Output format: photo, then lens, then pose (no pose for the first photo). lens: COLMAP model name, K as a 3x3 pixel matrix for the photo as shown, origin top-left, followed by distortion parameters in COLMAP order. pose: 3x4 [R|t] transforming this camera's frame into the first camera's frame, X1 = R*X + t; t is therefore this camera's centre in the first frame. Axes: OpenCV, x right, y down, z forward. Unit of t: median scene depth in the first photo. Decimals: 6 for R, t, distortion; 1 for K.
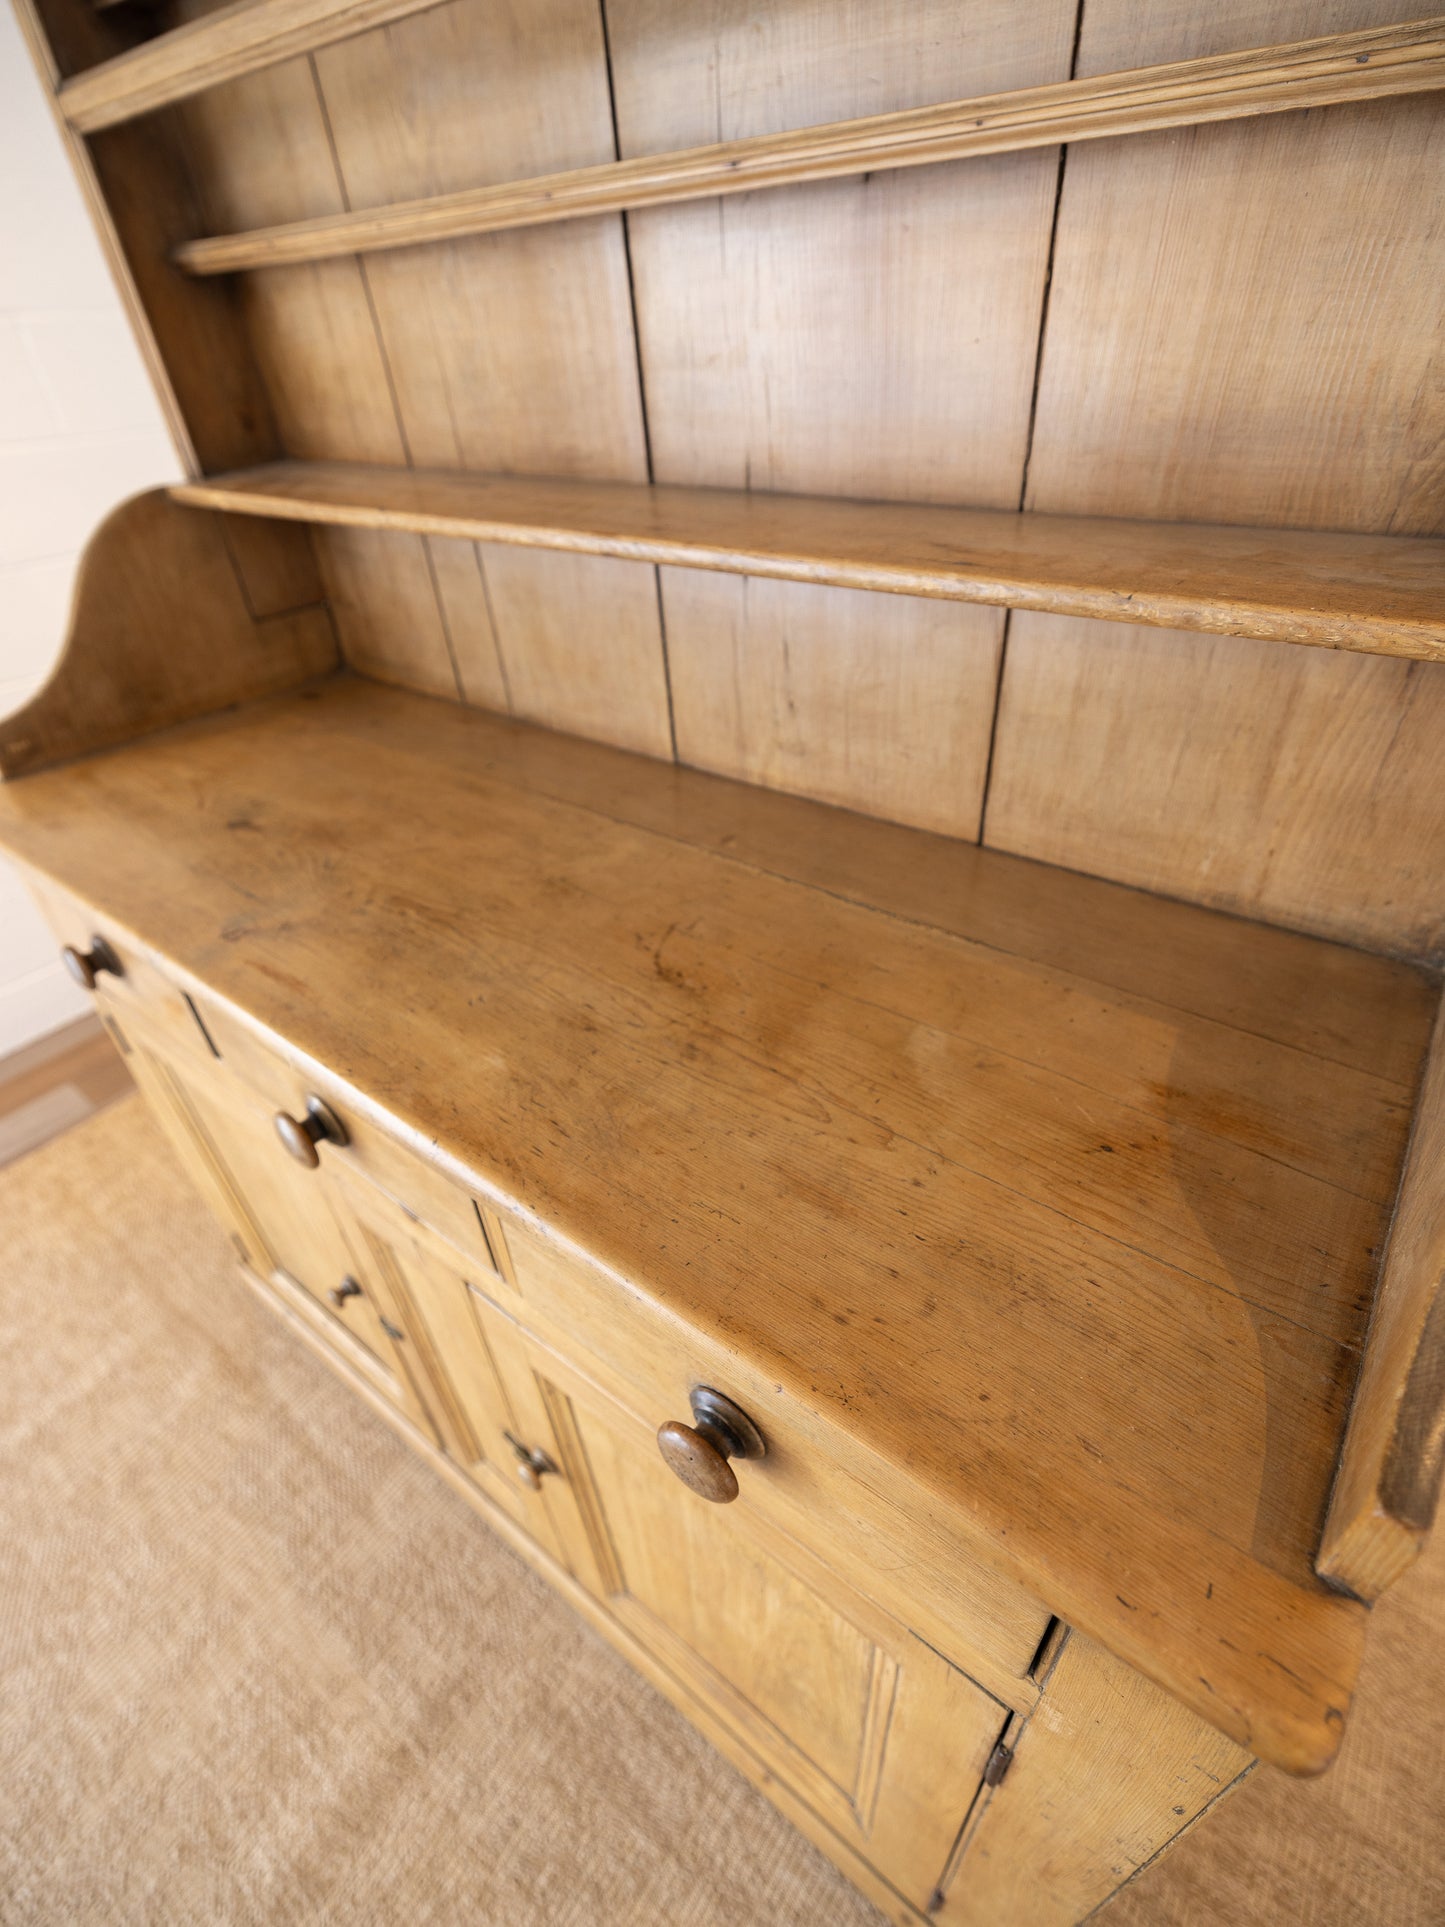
lens RADIAL K [[892.7, 0, 714.2], [0, 892.7, 967.5], [0, 0, 1]] dist [0.000913, -0.002152]
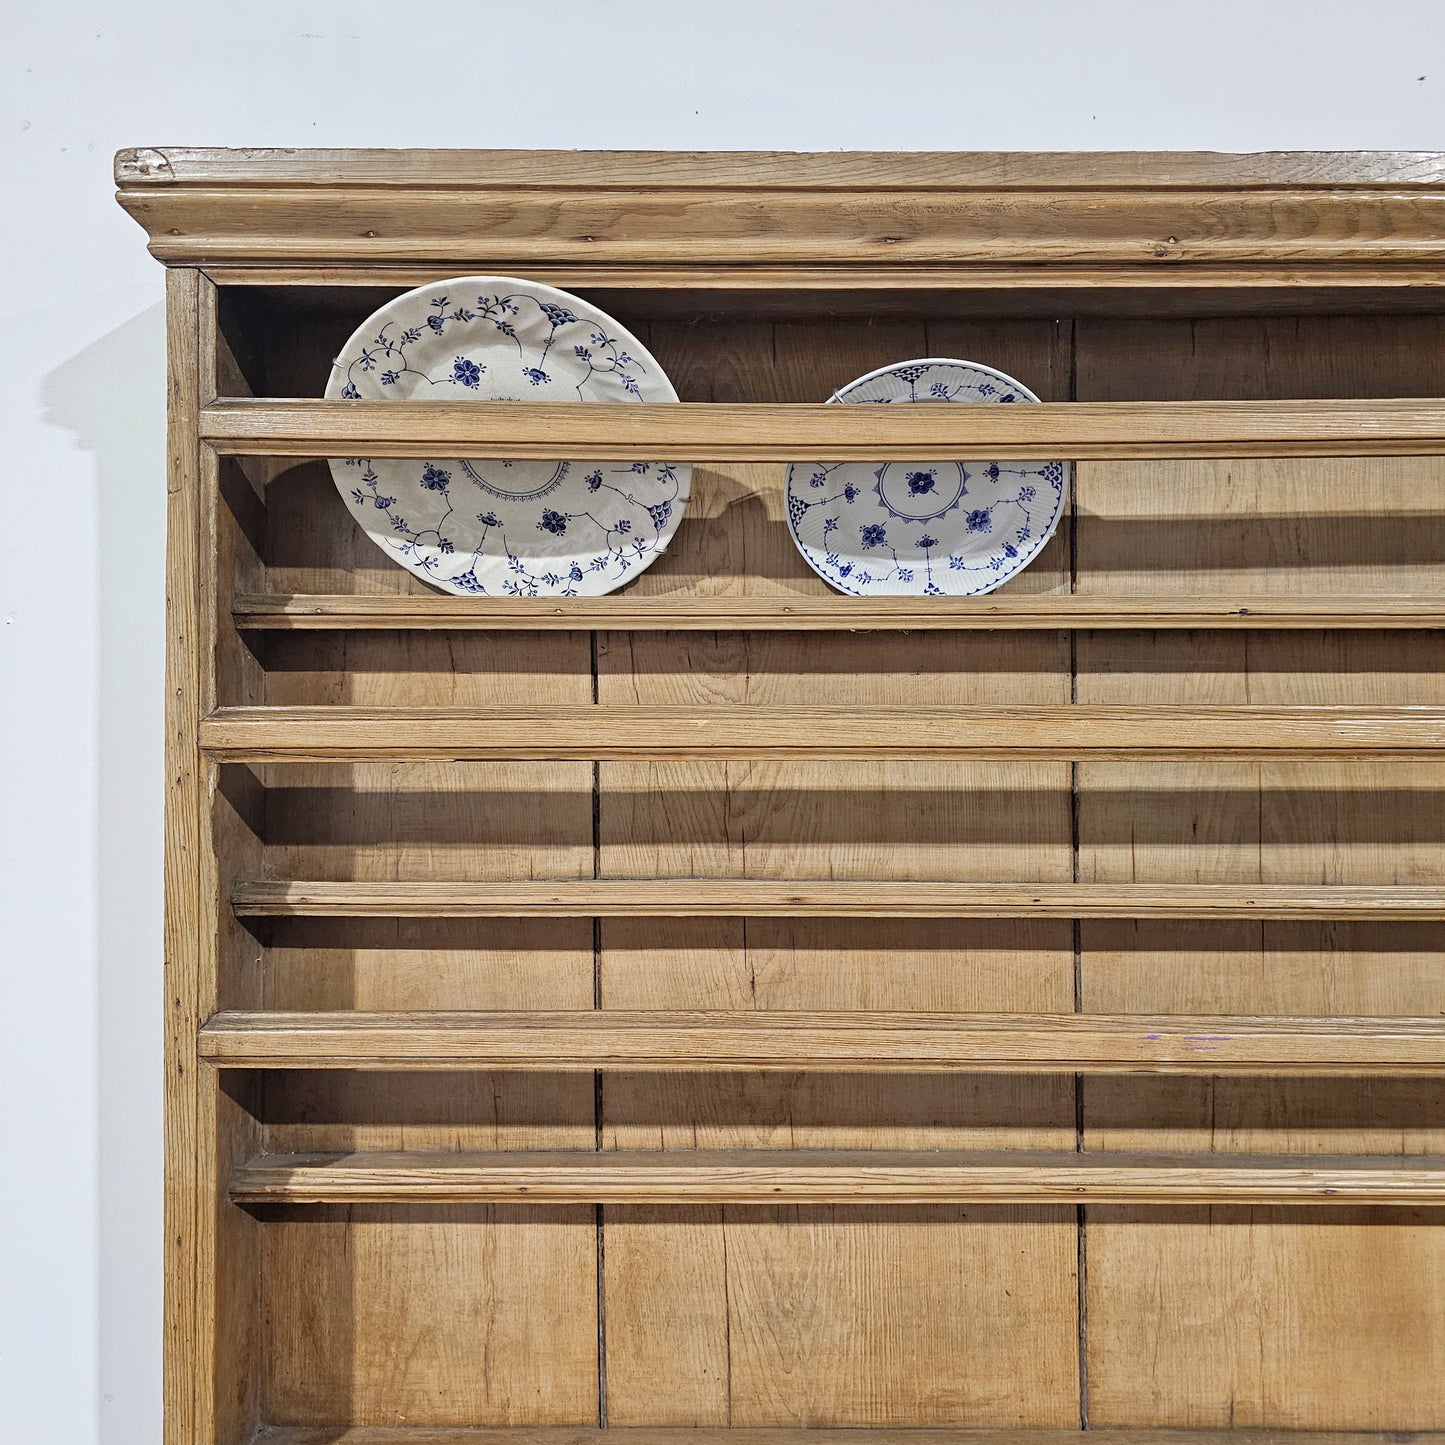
lens RADIAL K [[1322.5, 0, 722.7], [0, 1322.5, 695.4], [0, 0, 1]] dist [0.012711, 0.000000]
pose [[0.789426, 0.072542, 0.609545, -1.233951], [0.329586, 0.787631, -0.520586, -0.596555], [-0.517861, 0.611861, 0.597868, 0.027339]]
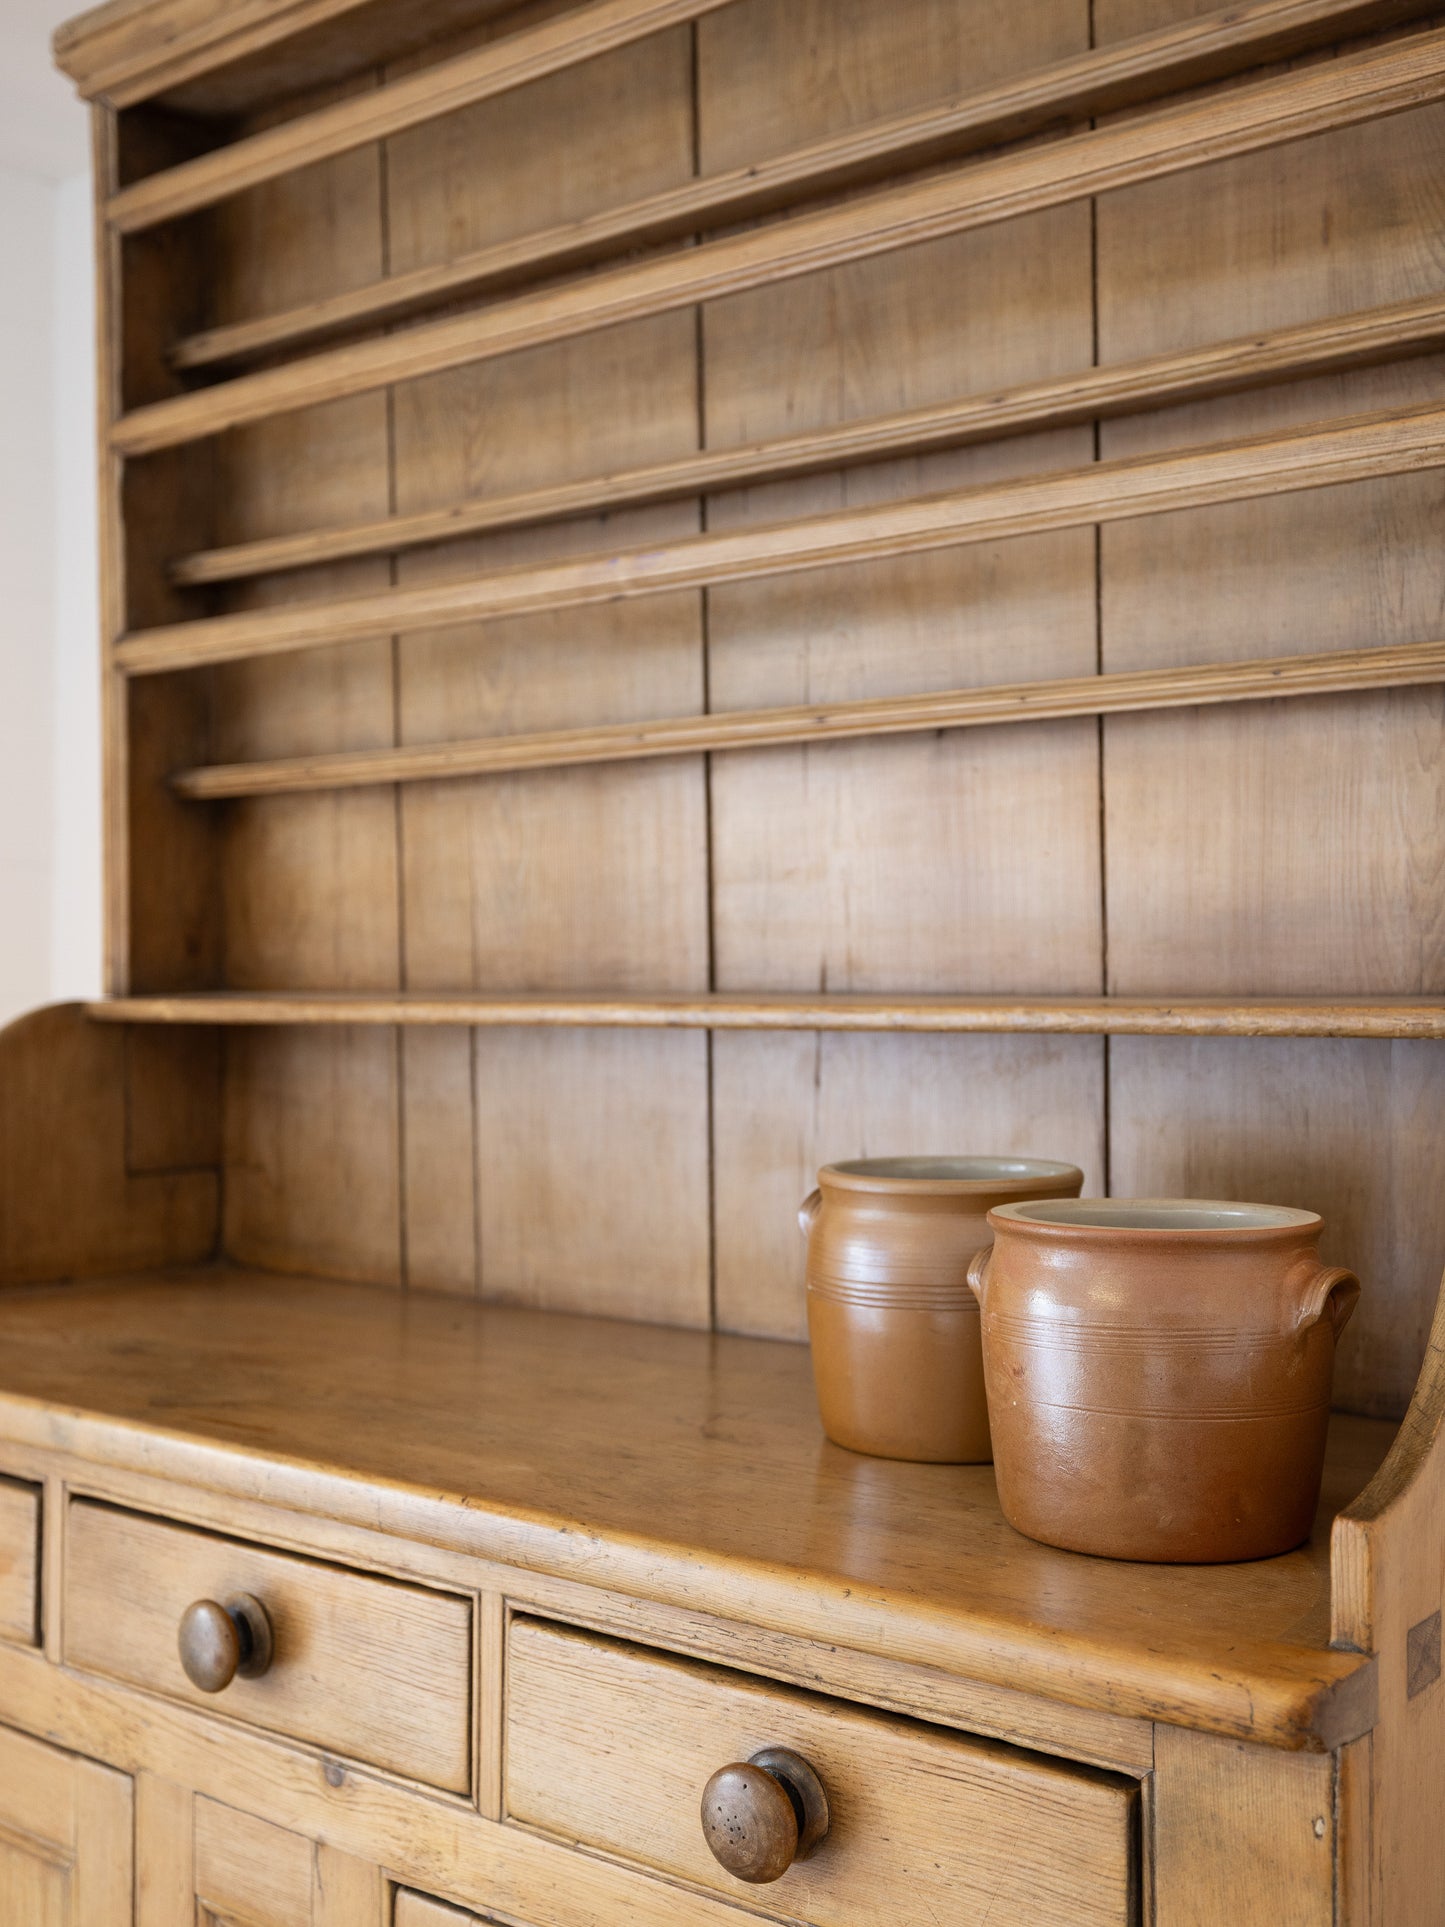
lens RADIAL K [[2062.2, 0, 704.2], [0, 2062.2, 966.2], [0, 0, 1]] dist [0.015845, 0.000000]
pose [[0.998403, 0.053176, -0.019083, -0.044714], [-0.053993, 0.798633, -0.599391, 0.708260], [-0.016633, 0.599464, 0.800229, -0.690545]]
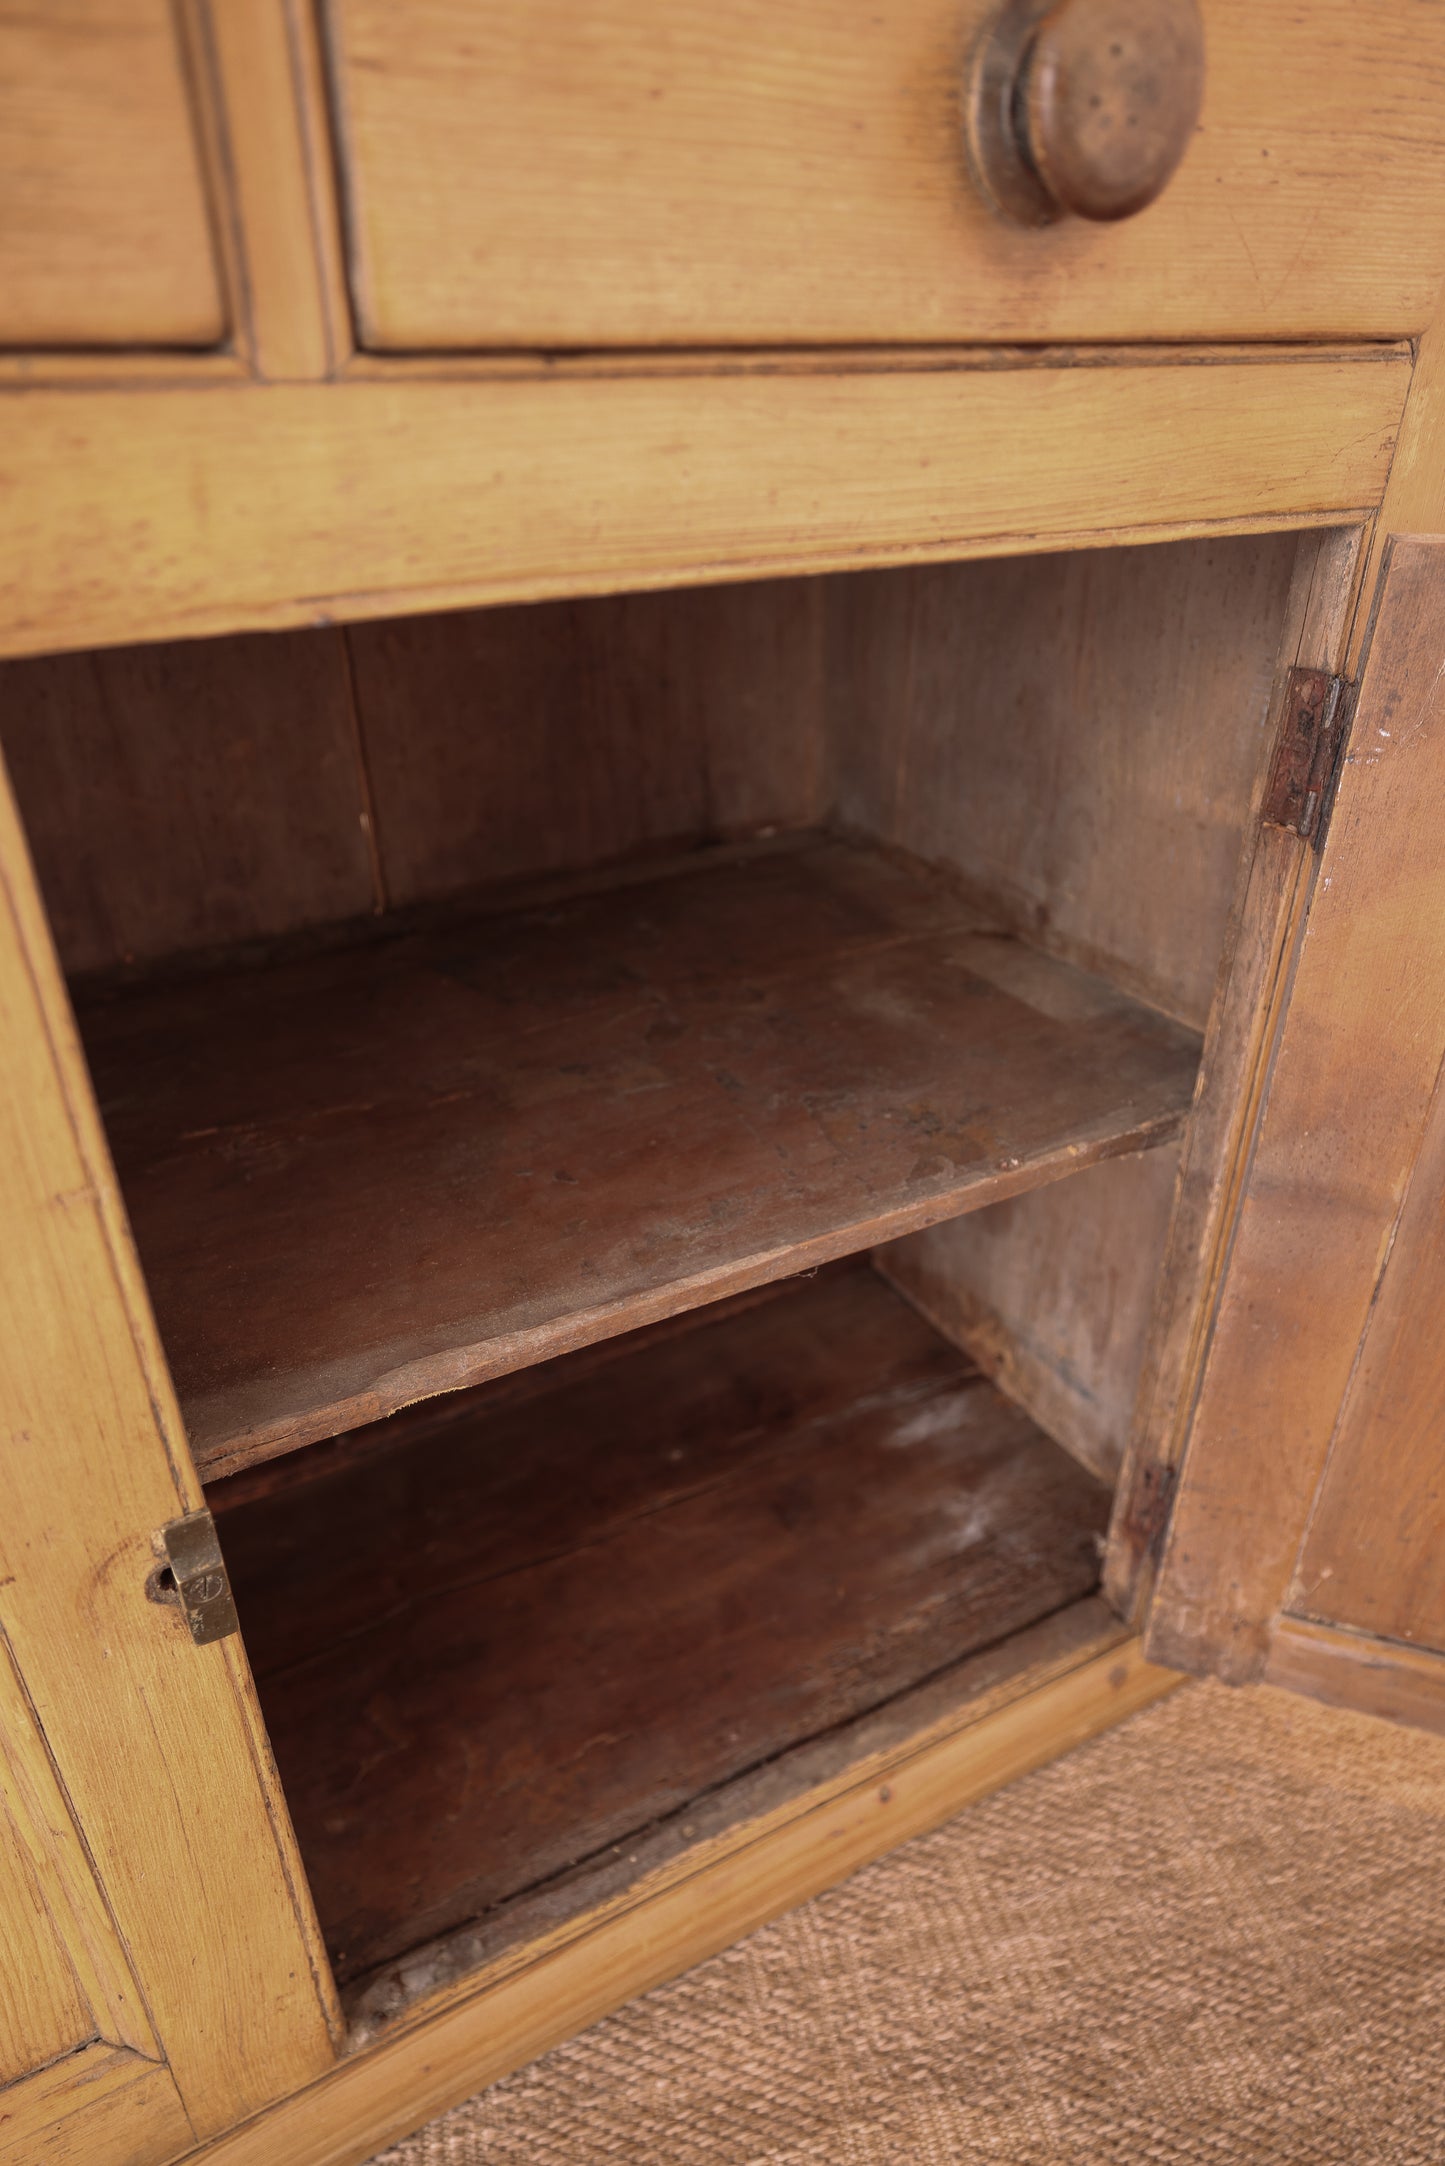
lens RADIAL K [[1359.2, 0, 729.7], [0, 1359.2, 1082.8], [0, 0, 1]] dist [0.006744, 0.000780]
pose [[0.391505, -0.403739, 0.826873, -0.590289], [0.534727, 0.831125, 0.152635, 0.505837], [-0.748859, 0.382394, 0.541280, 0.620459]]
